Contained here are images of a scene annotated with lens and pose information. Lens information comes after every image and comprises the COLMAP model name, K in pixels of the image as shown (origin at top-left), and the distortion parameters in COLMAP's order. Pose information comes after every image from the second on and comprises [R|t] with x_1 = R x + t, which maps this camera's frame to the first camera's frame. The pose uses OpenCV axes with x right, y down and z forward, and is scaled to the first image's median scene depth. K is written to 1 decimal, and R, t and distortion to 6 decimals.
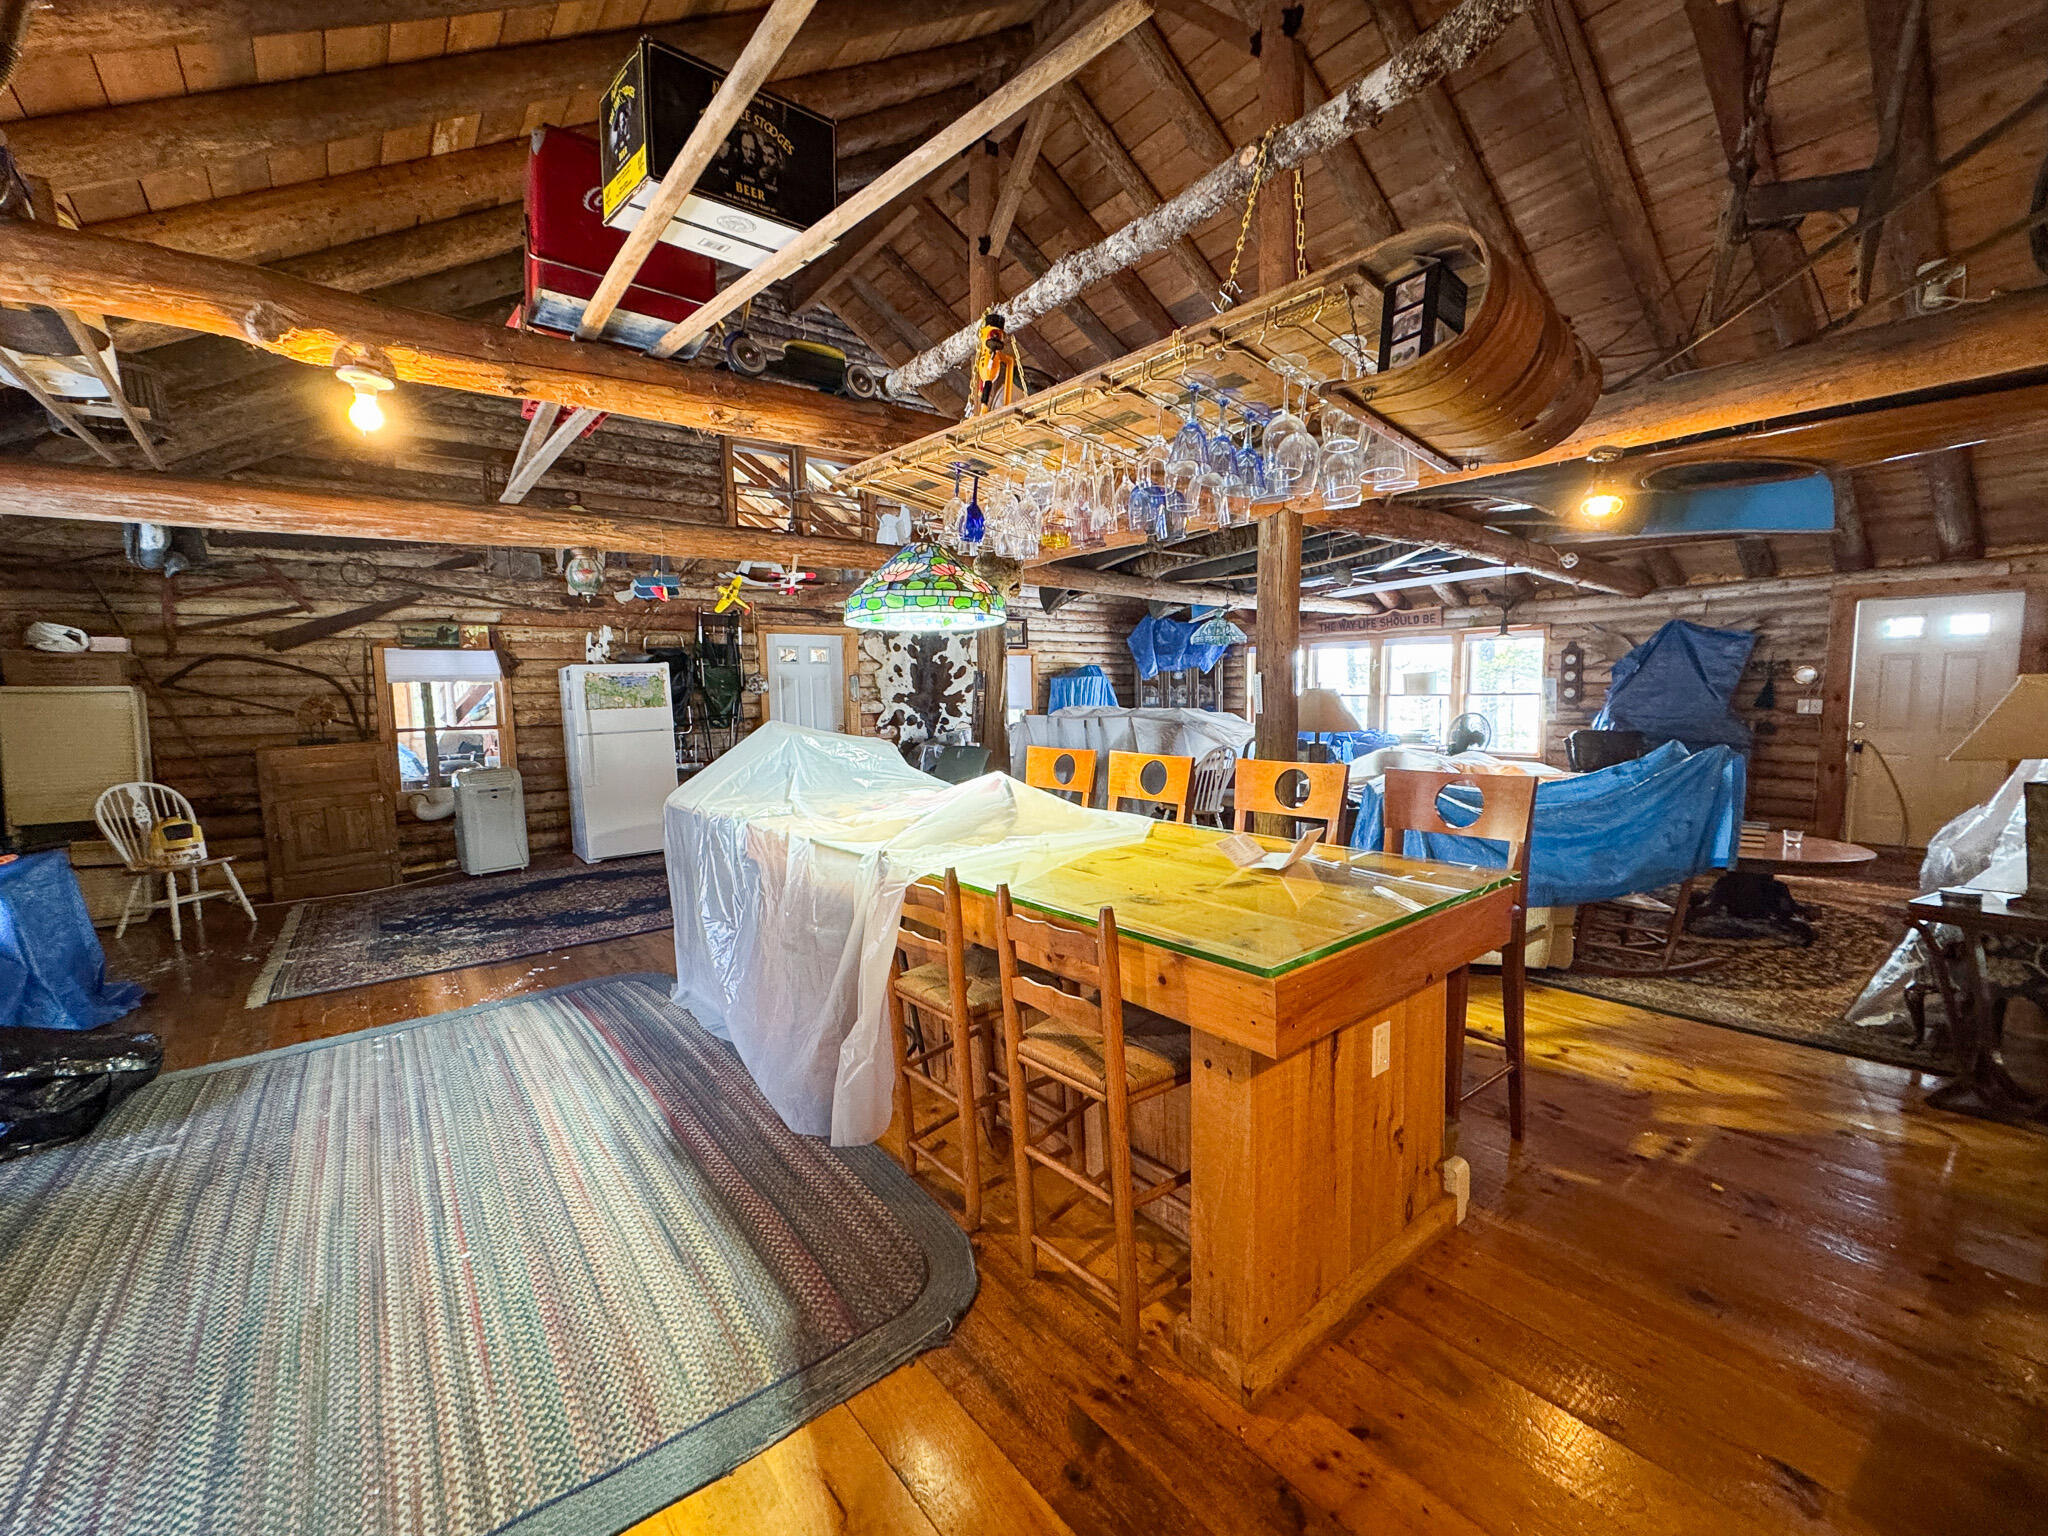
lens RADIAL K [[835.1, 0, 1018.6], [0, 835.1, 769.1], [0, 0, 1]] dist [0.006488, 0.000942]
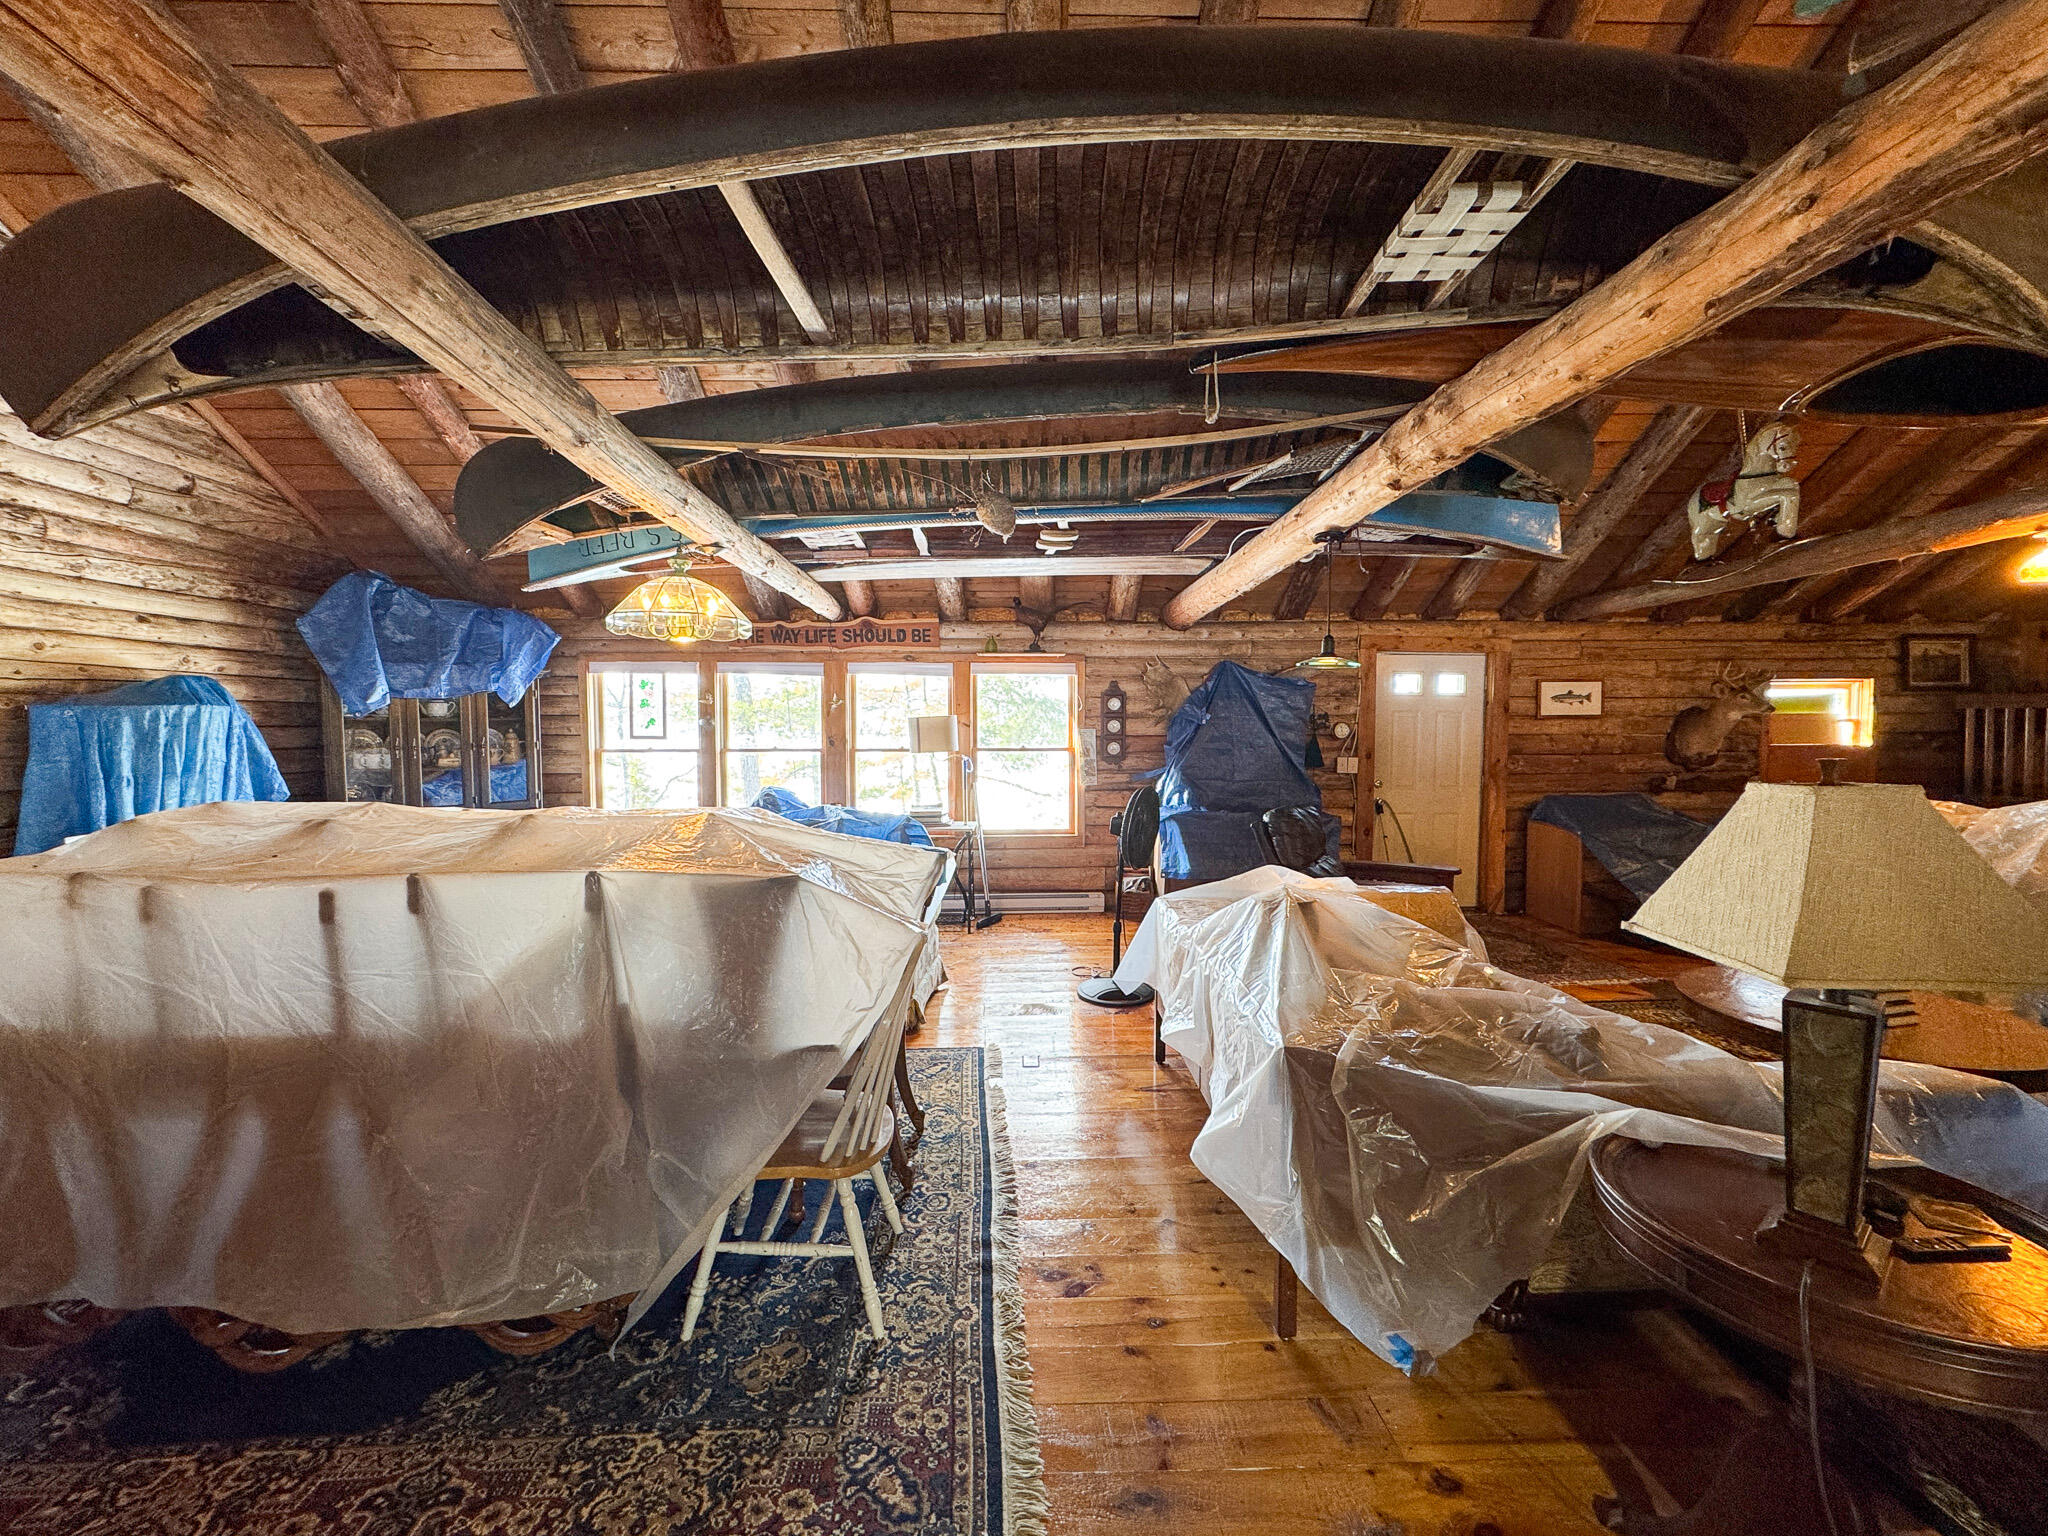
lens RADIAL K [[835.1, 0, 1010.3], [0, 835.1, 759.6], [0, 0, 1]] dist [0.006488, 0.000942]
pose [[0.595478, -0.020858, 0.803101, 0.000312], [0.065991, 0.997555, -0.023022, -0.063087], [-0.800657, 0.066706, 0.595398, 0.567147]]
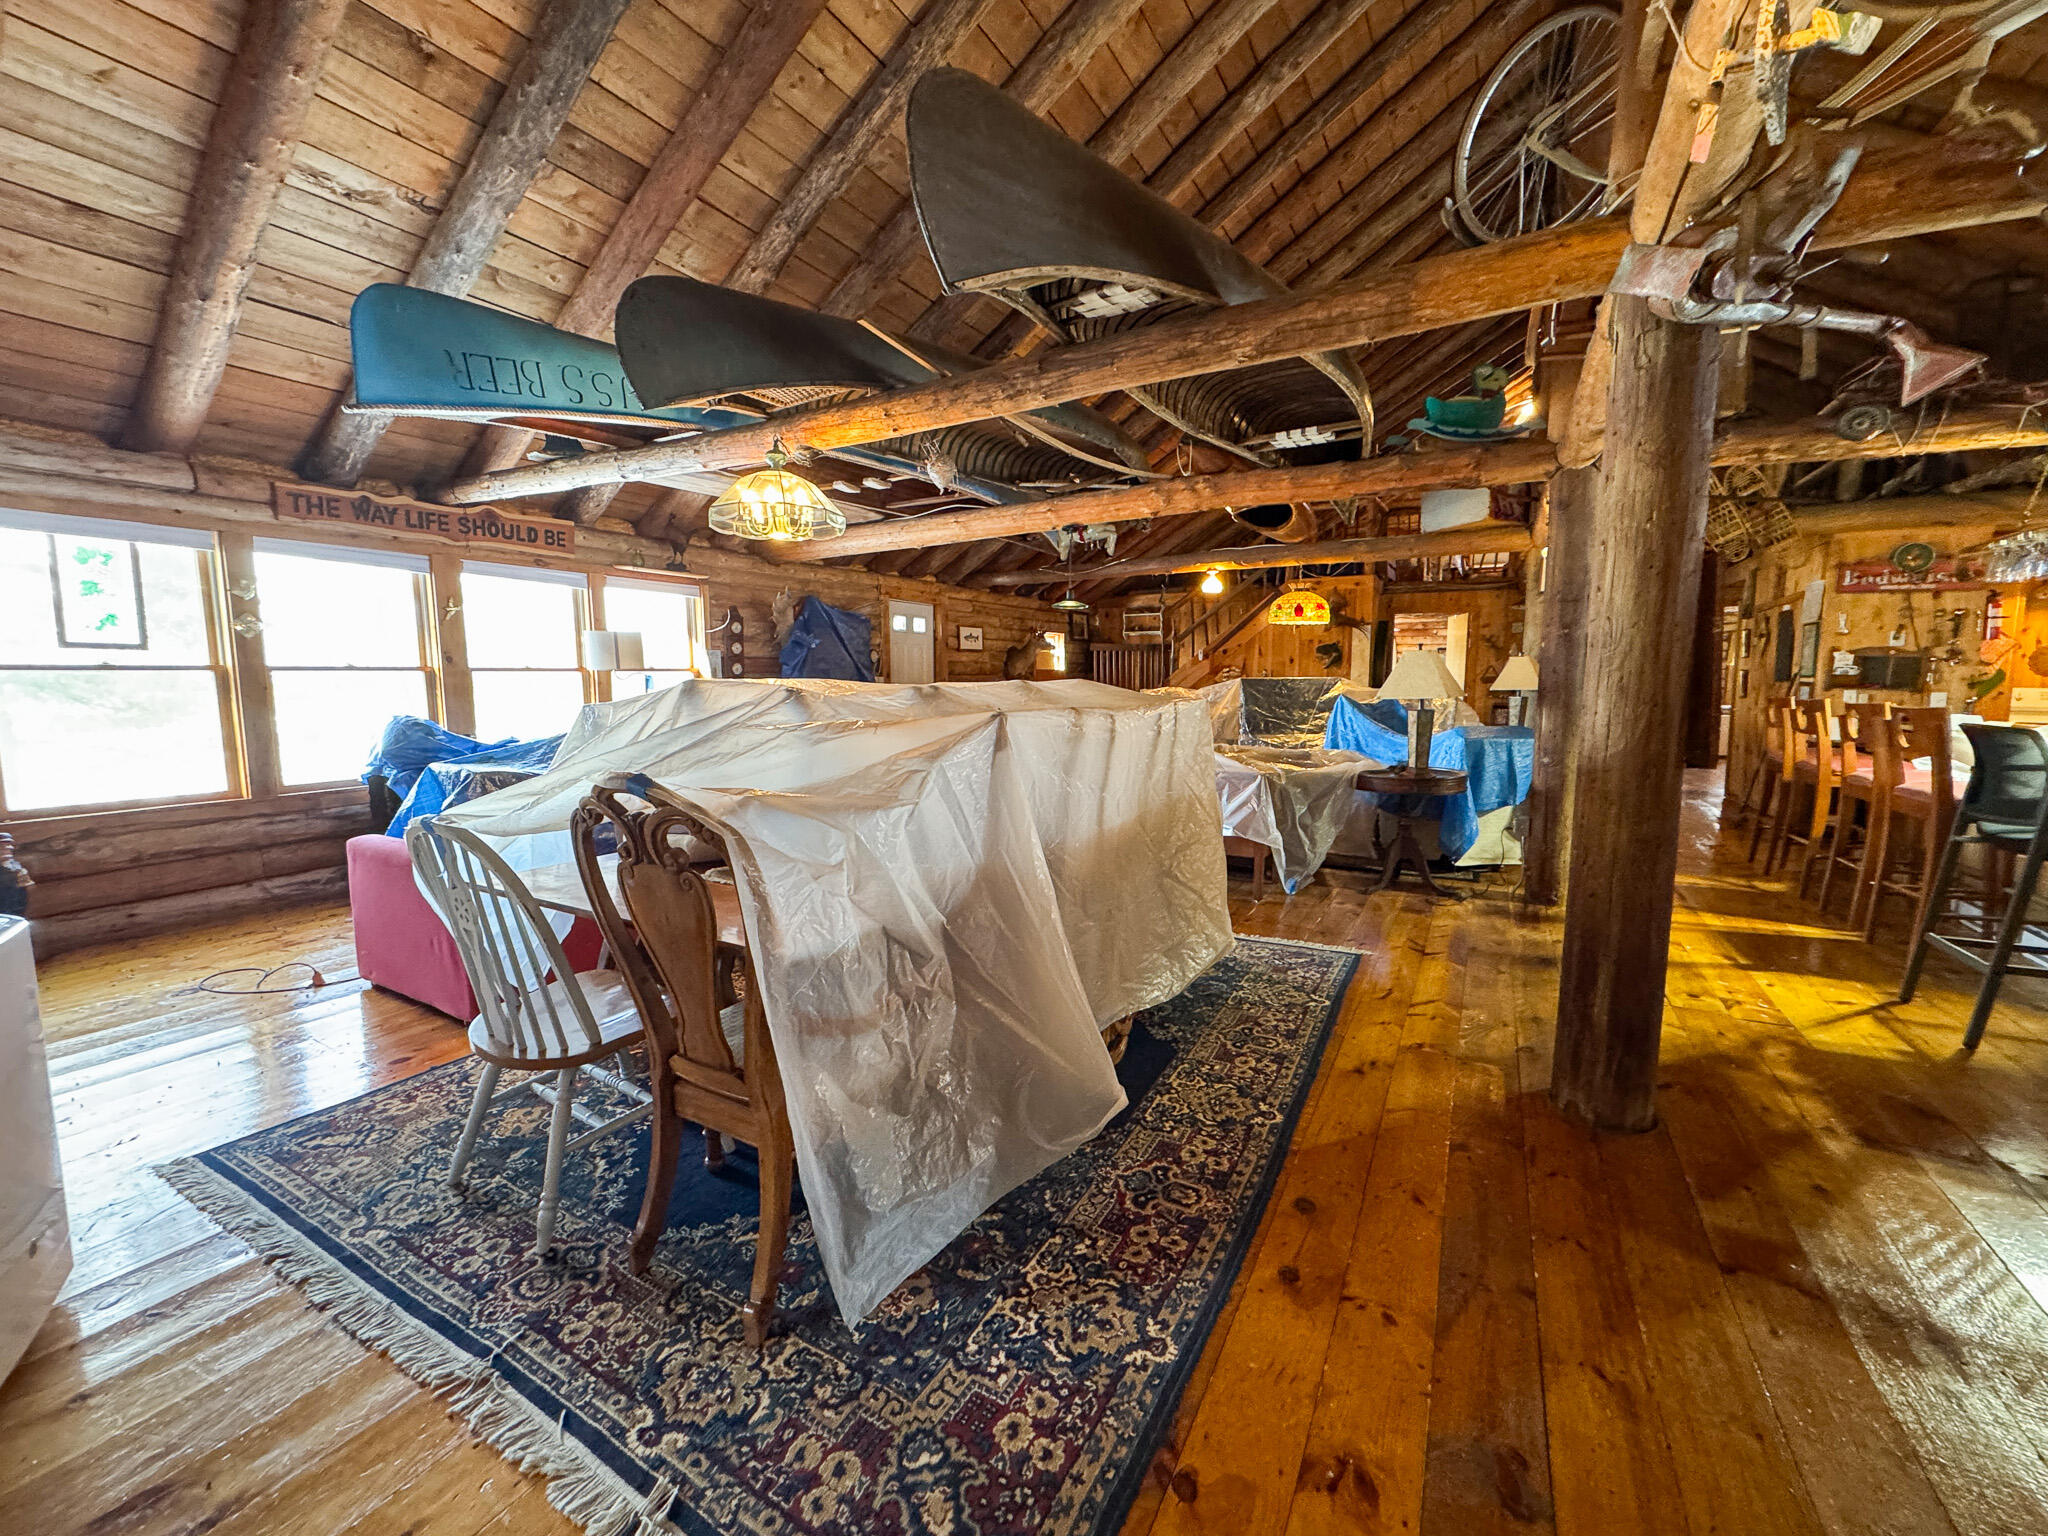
lens RADIAL K [[835.1, 0, 1018.1], [0, 835.1, 763.9], [0, 0, 1]] dist [0.006488, 0.000942]
pose [[-0.379874, -0.082693, 0.921335, -0.182144], [0.092948, 0.987543, 0.126959, -0.070154], [-0.920357, 0.133865, -0.367456, 0.955955]]
